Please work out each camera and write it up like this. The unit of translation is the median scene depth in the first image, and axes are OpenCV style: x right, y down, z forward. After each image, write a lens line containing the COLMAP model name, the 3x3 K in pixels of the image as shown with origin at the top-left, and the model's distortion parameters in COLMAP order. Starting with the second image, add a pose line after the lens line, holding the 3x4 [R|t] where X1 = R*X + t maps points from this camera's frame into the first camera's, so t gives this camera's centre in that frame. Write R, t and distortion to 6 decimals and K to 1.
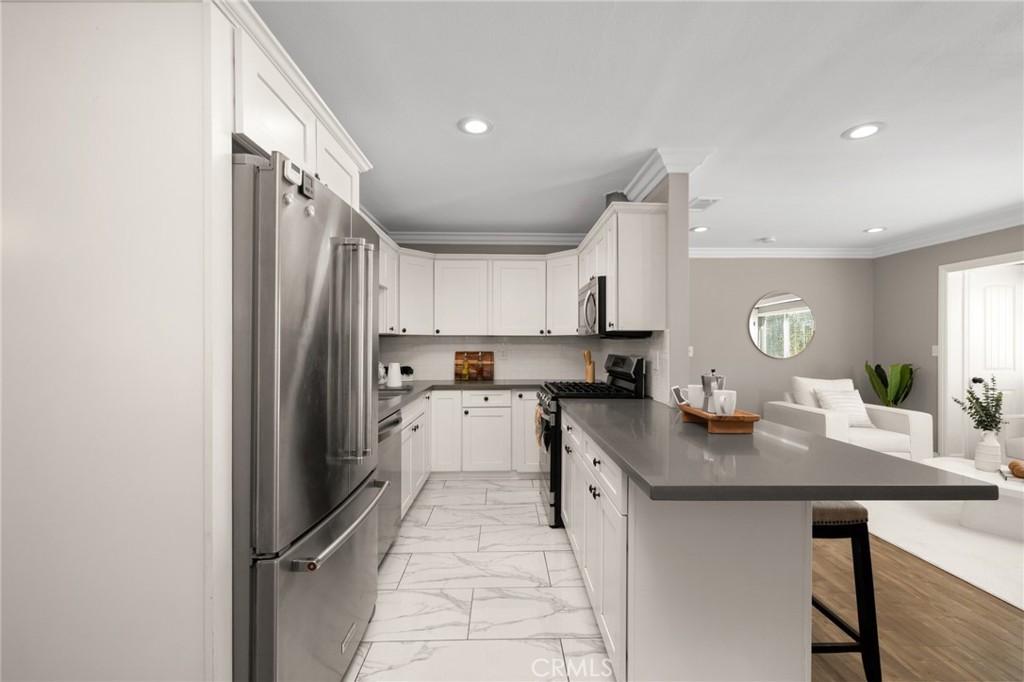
lens RADIAL K [[426.8, 0, 519.6], [0, 426.8, 344.6], [0, 0, 1]] dist [-0.002367, 0.001161]
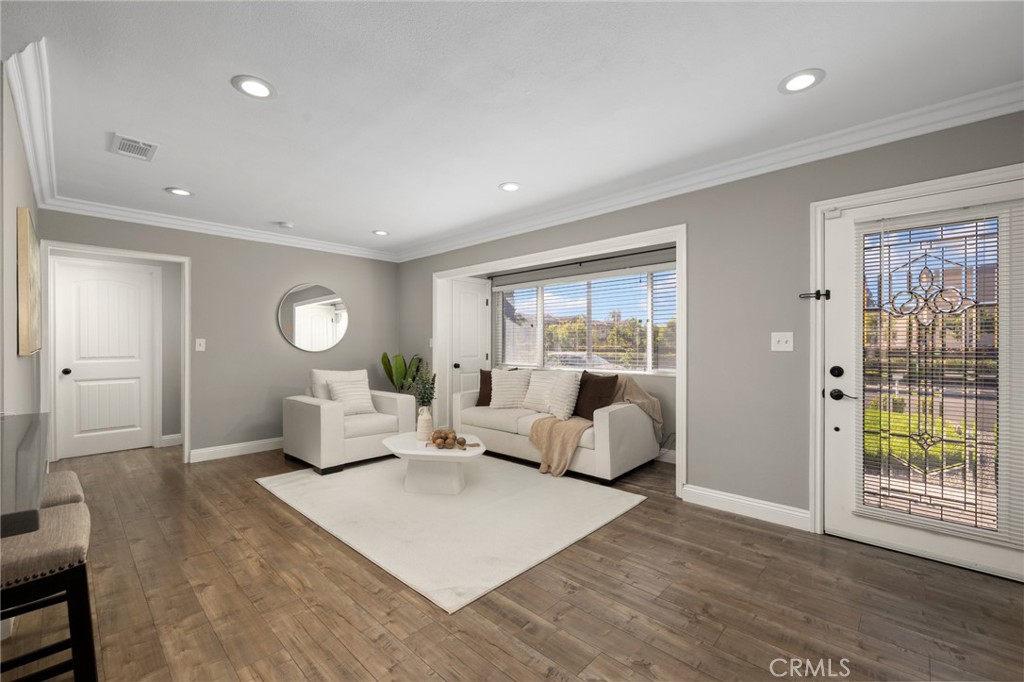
lens RADIAL K [[426.8, 0, 513.1], [0, 426.8, 343.6], [0, 0, 1]] dist [-0.002367, 0.001161]
pose [[0.699042, -0.000524, 0.715081, 0.314292], [-0.000947, 0.999998, 0.001658, 0.017050], [-0.715080, -0.001836, 0.699040, -0.006703]]
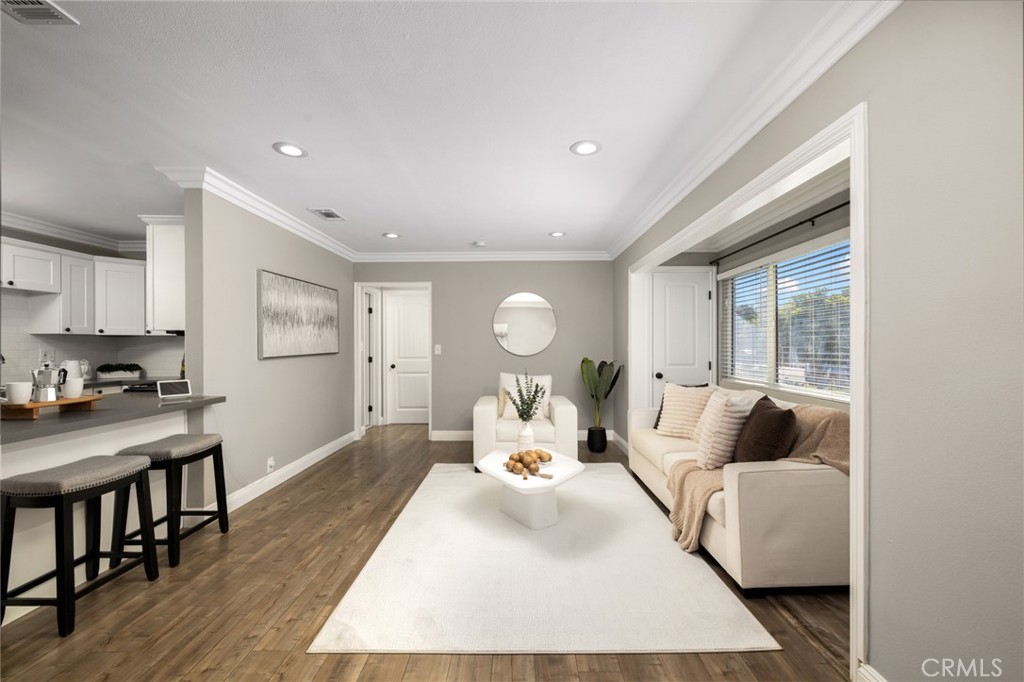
lens RADIAL K [[426.8, 0, 514.3], [0, 426.8, 343.4], [0, 0, 1]] dist [-0.002367, 0.001161]
pose [[0.999654, -0.004701, -0.025882, 0.822517], [0.004760, 0.999986, 0.002242, 0.000929], [0.025871, -0.002364, 0.999663, -0.057873]]
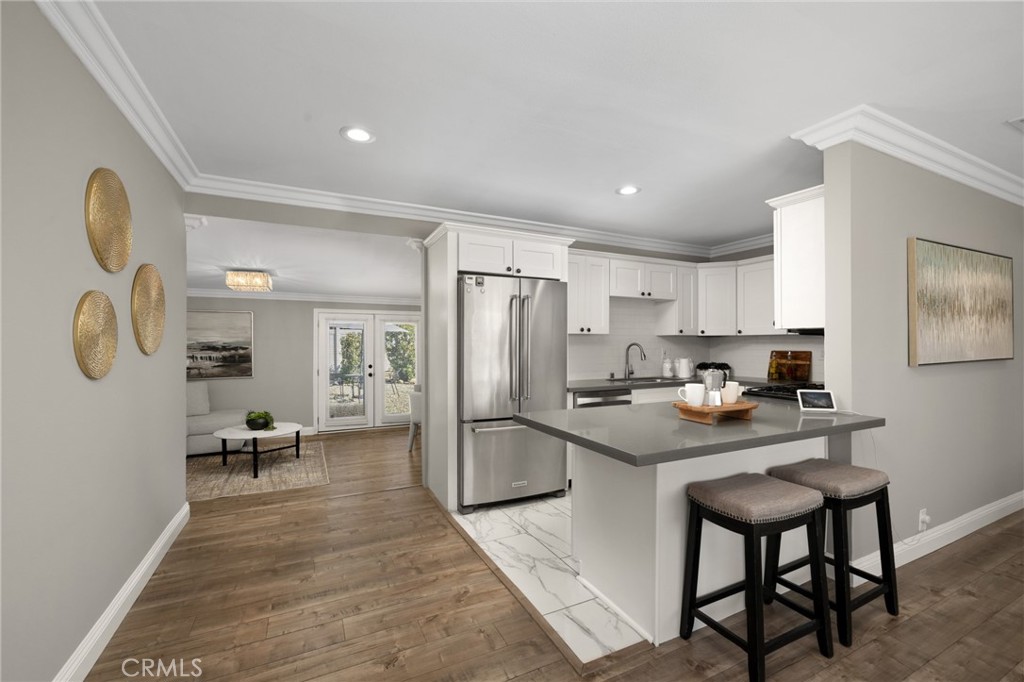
lens RADIAL K [[426.8, 0, 518.7], [0, 426.8, 344.6], [0, 0, 1]] dist [-0.002367, 0.001161]
pose [[0.436820, -0.001292, -0.899548, 0.577099], [0.005512, 0.999984, 0.001240, -0.002791], [0.899532, -0.005500, 0.436820, 0.029799]]
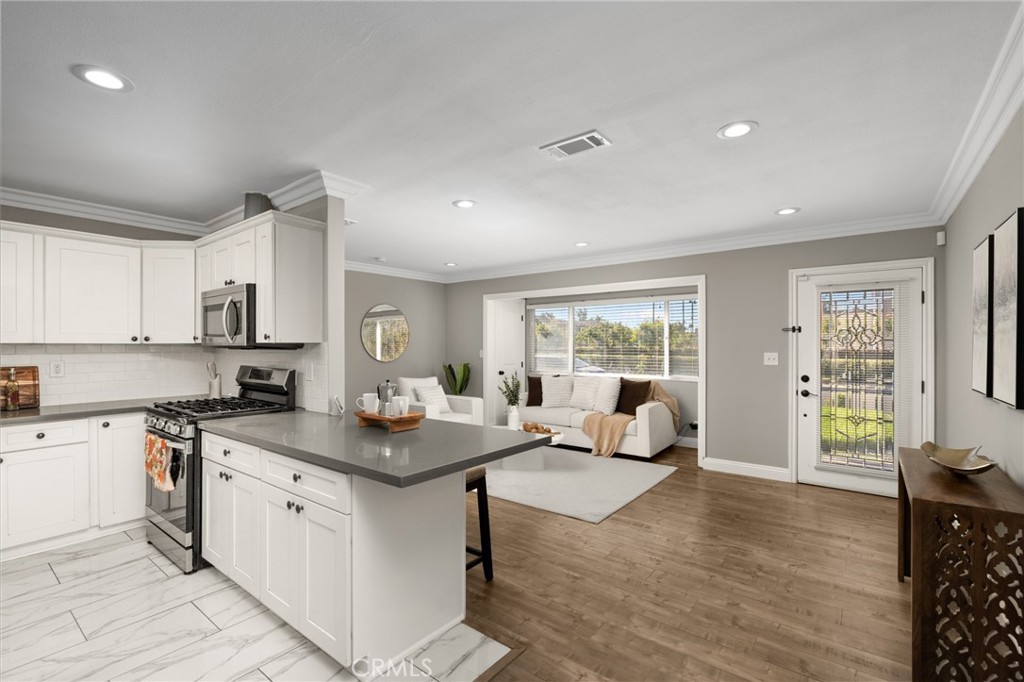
lens RADIAL K [[456.5, 0, 509.7], [0, 456.5, 342.4], [0, 0, 1]] dist [-0.013047, -0.000101]
pose [[0.632814, 0.001542, 0.774302, -0.164324], [-0.001583, 0.999999, -0.000698, -0.024500], [-0.774302, -0.000784, 0.632816, -0.045046]]
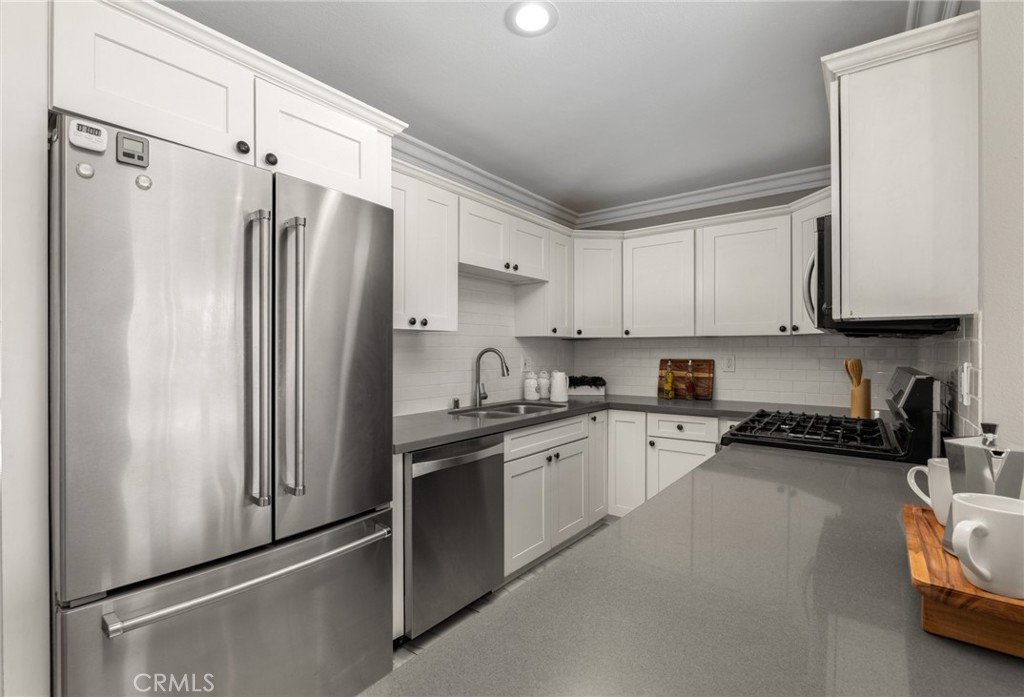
lens RADIAL K [[470.1, 0, 509.3], [0, 470.1, 352.9], [0, 0, 1]] dist [-0.003183, 0.000704]
pose [[0.779499, -0.001265, -0.626403, 0.183057], [0.005873, 0.999969, 0.005288, 0.000153], [0.626376, -0.007801, 0.779482, 0.233381]]
